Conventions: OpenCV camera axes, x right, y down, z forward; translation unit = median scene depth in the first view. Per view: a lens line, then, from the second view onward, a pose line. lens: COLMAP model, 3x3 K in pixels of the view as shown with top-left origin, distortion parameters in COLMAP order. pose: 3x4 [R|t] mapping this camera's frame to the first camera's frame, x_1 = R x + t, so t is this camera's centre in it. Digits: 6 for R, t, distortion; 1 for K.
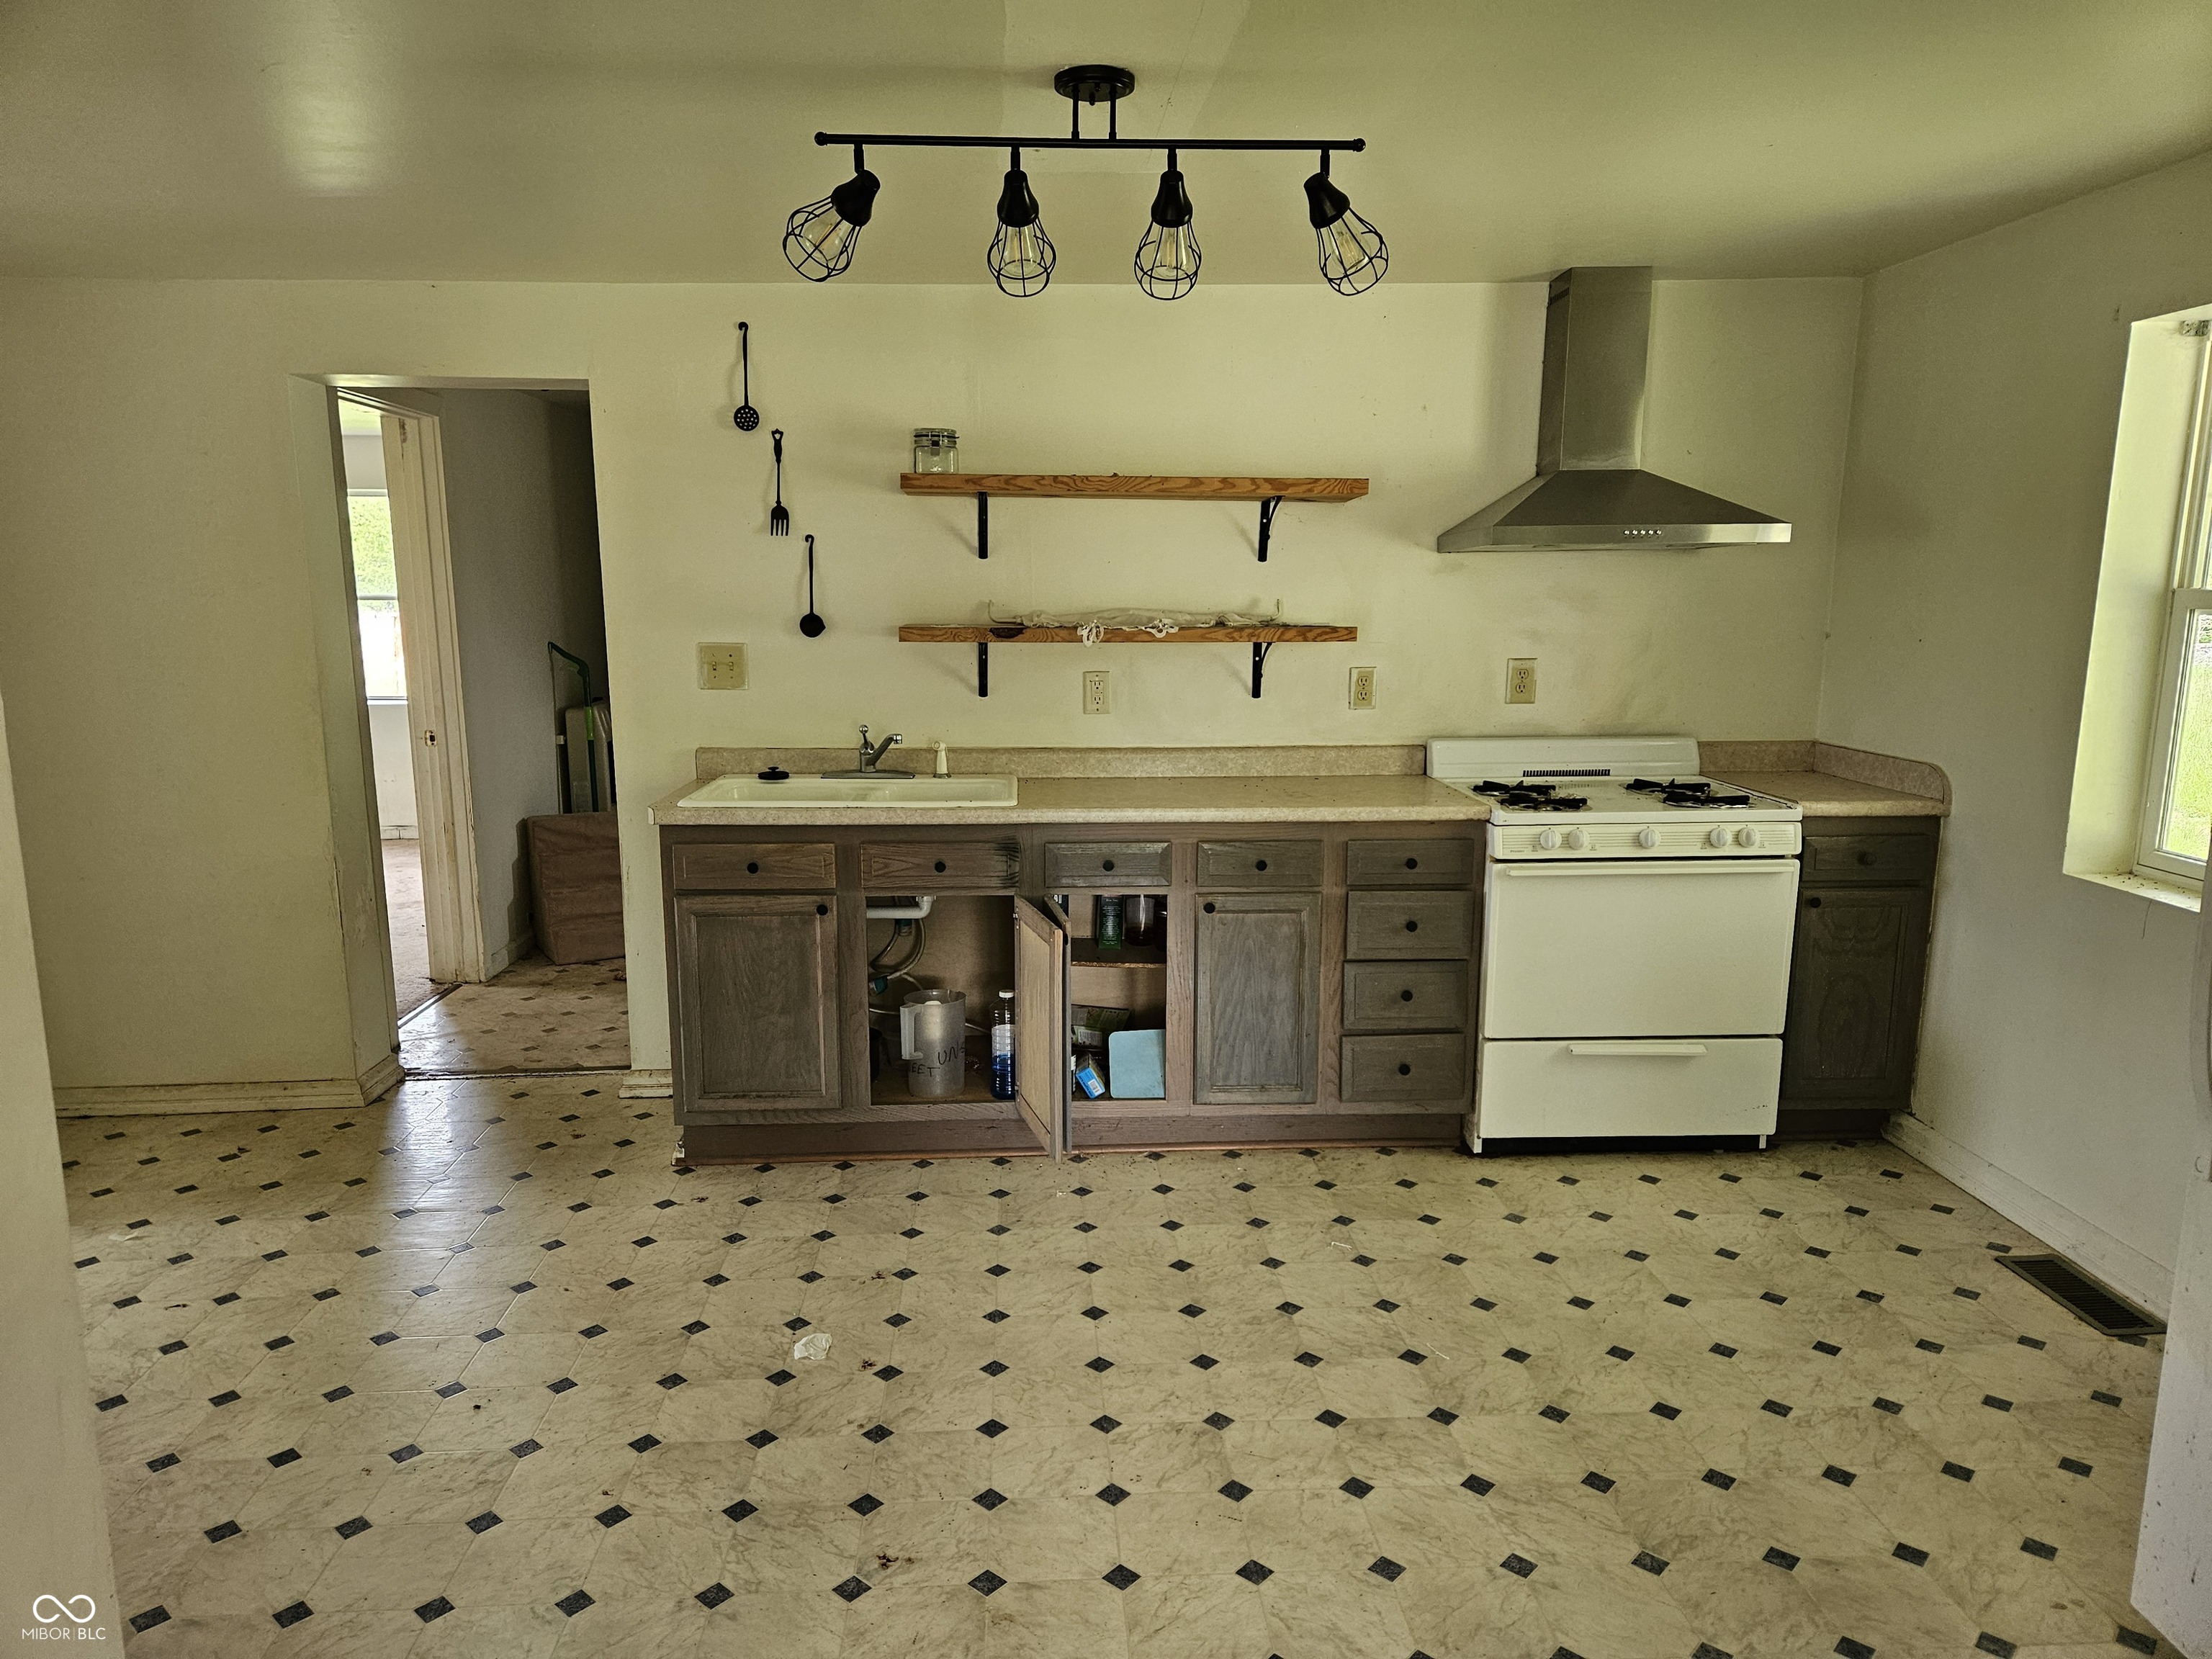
lens RADIAL K [[1475.0, 0, 1106.6], [0, 1475.0, 833.9], [0, 0, 1]] dist [0.066333, -0.027496]
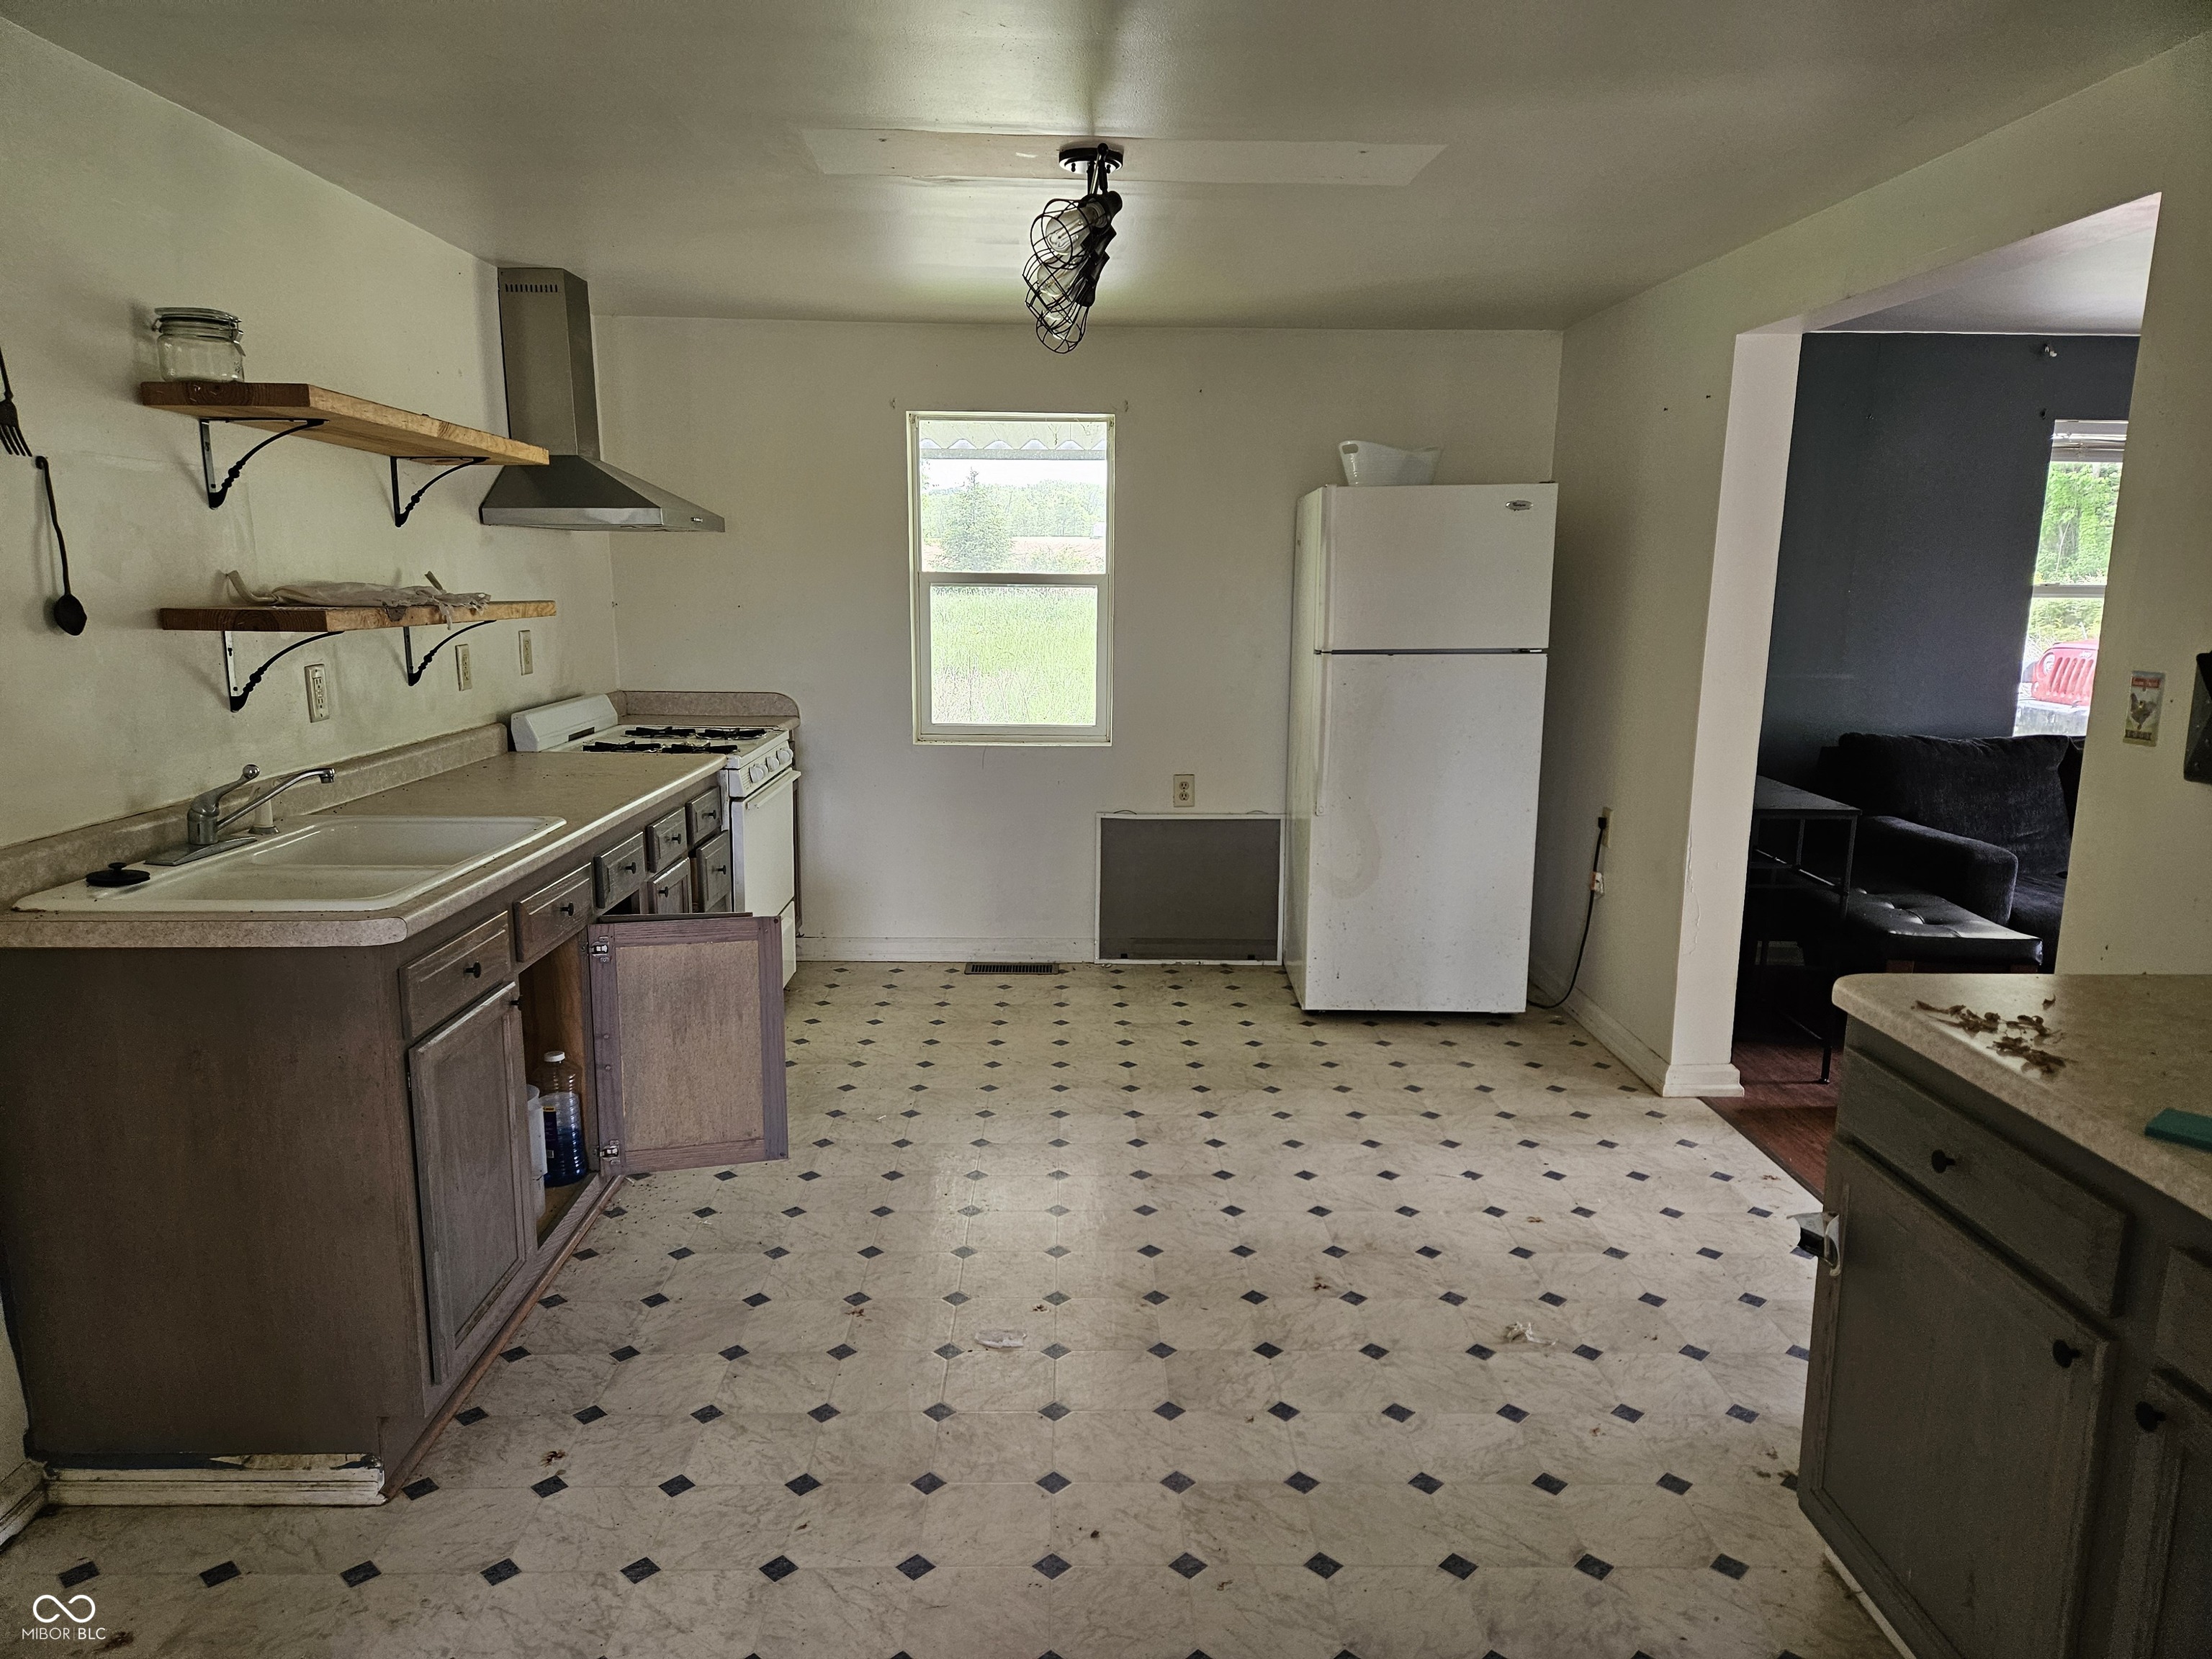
lens RADIAL K [[1475.0, 0, 1084.6], [0, 1475.0, 829.3], [0, 0, 1]] dist [0.066333, -0.027496]
pose [[0.033037, -0.167509, 0.985317, -0.996231], [0.161005, 0.973871, 0.160165, -0.114604], [-0.986400, 0.153350, 0.059144, 0.760701]]
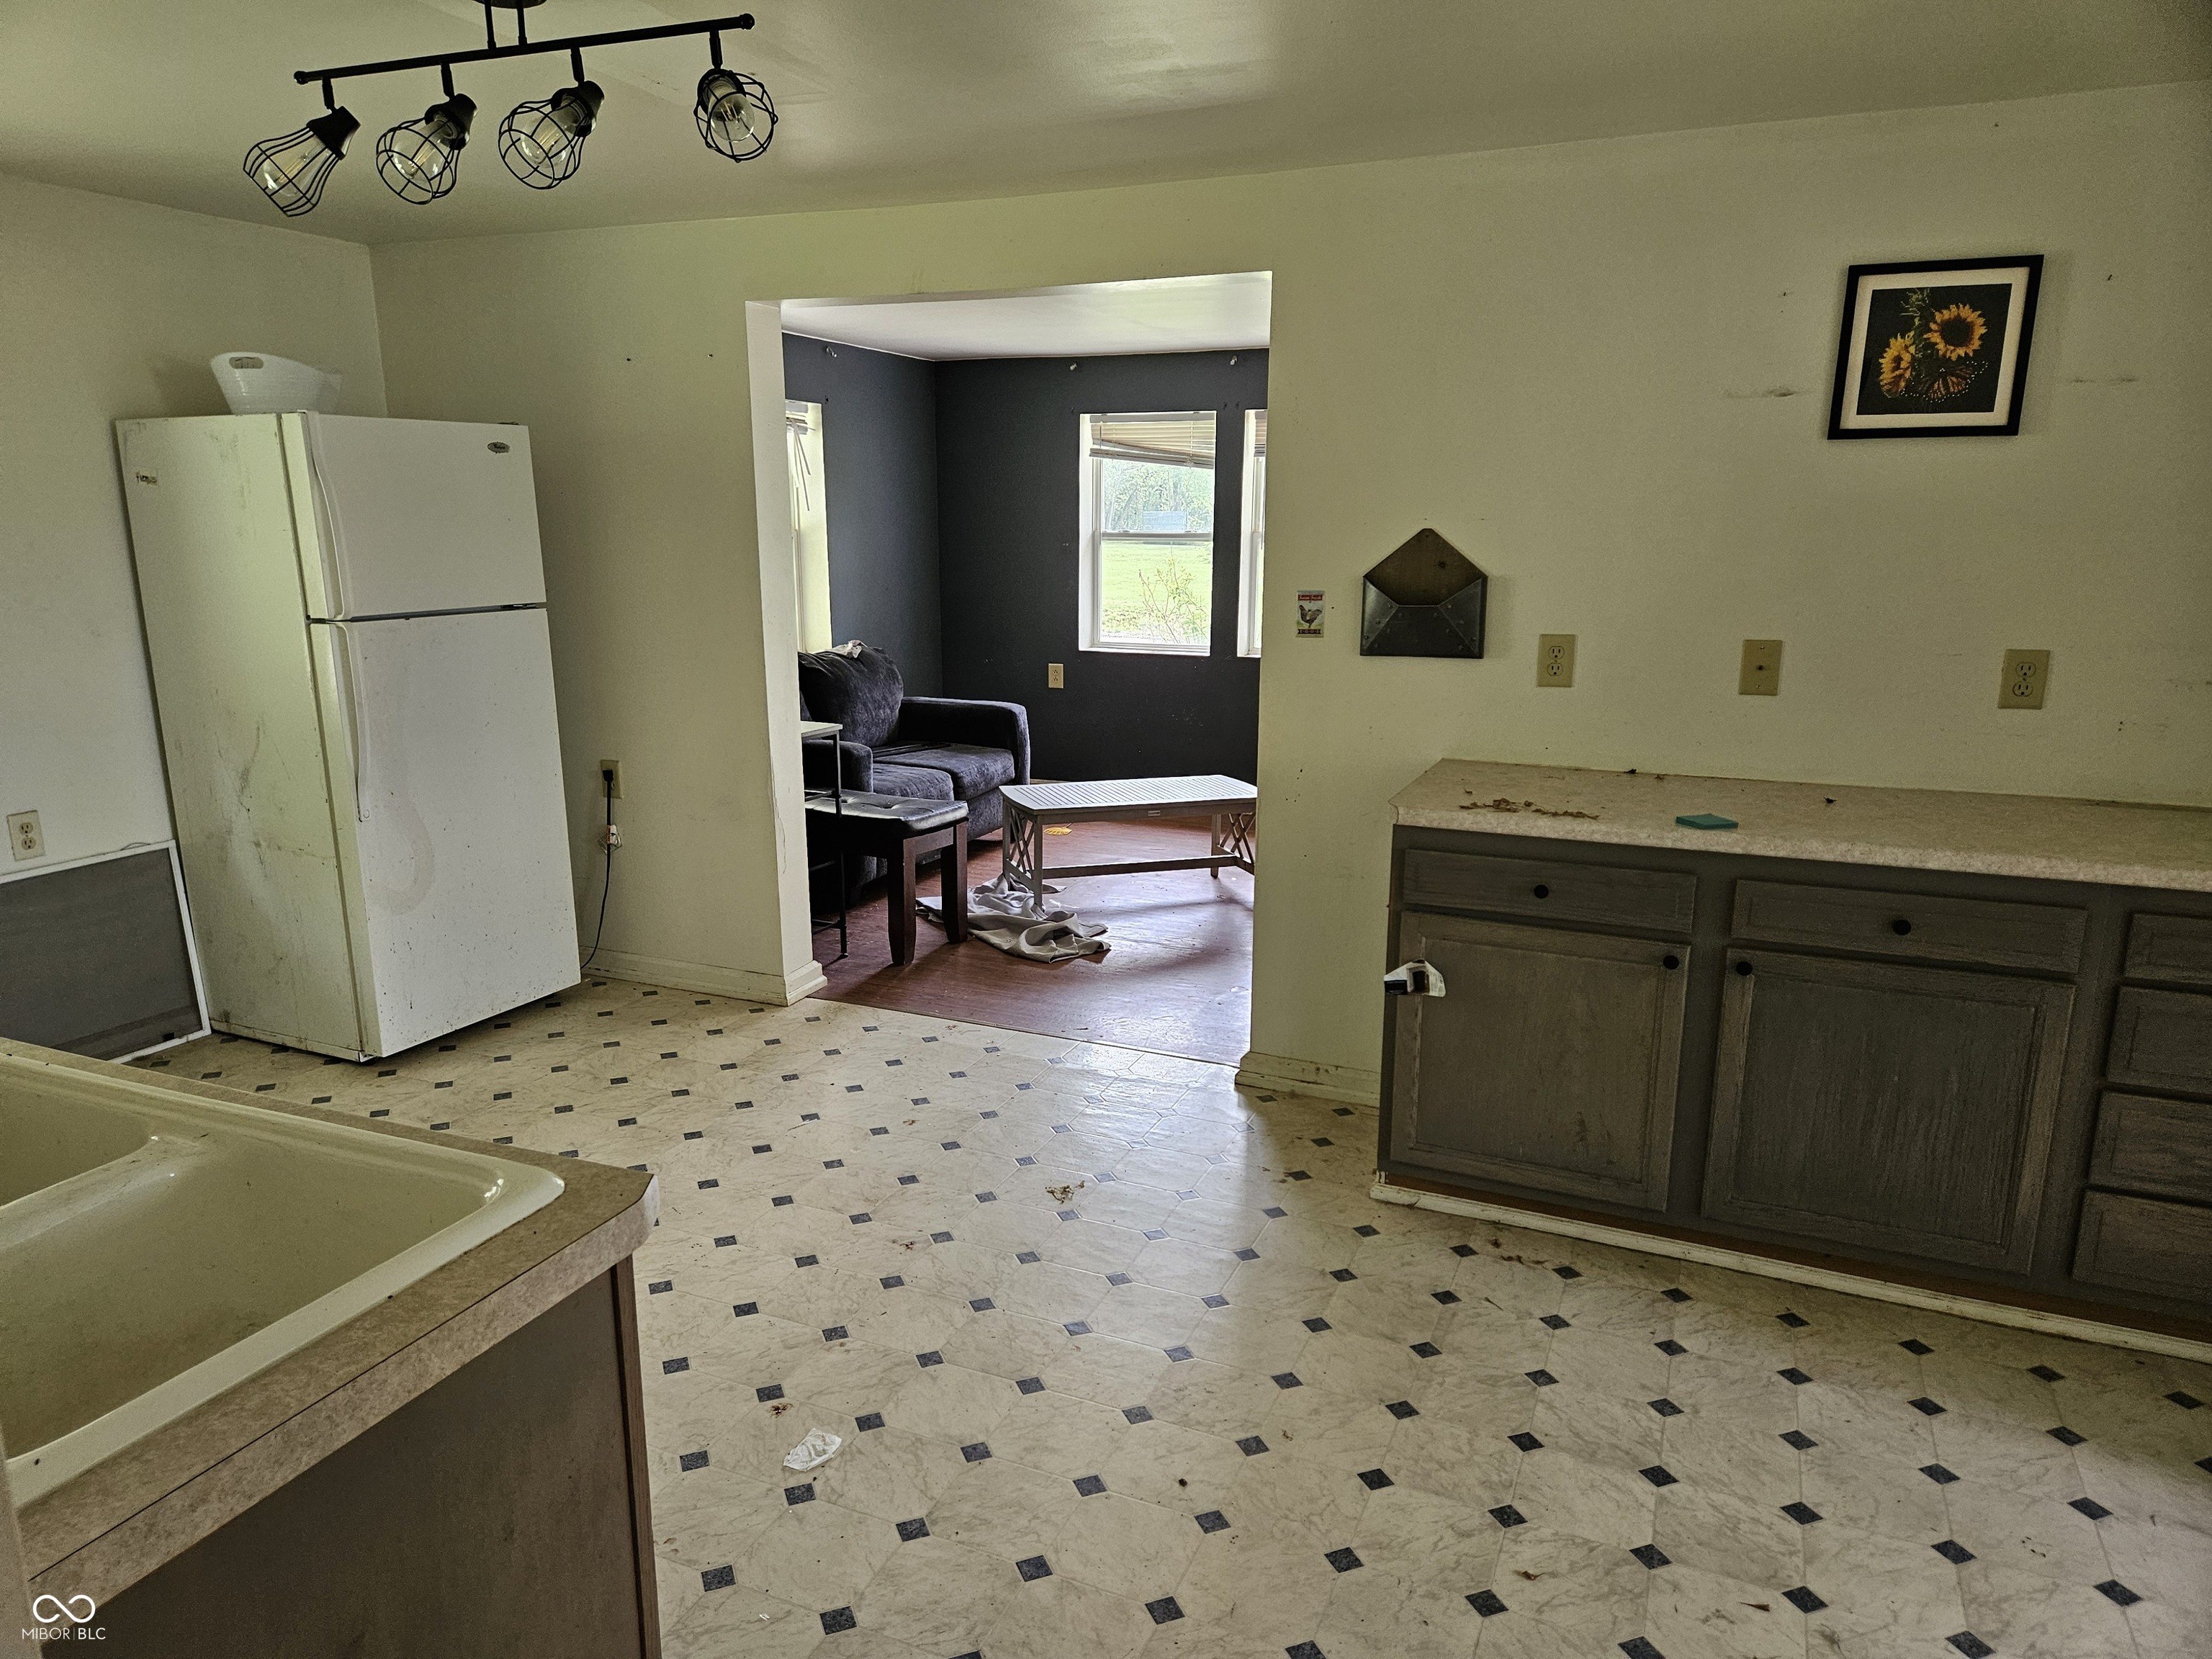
lens RADIAL K [[1475.0, 0, 1091.0], [0, 1475.0, 839.9], [0, 0, 1]] dist [0.066333, -0.027496]
pose [[-0.891891, -0.093705, 0.442436, -0.606425], [0.079231, 0.930794, 0.356854, -0.227026], [-0.445256, 0.353330, -0.822742, 1.352935]]
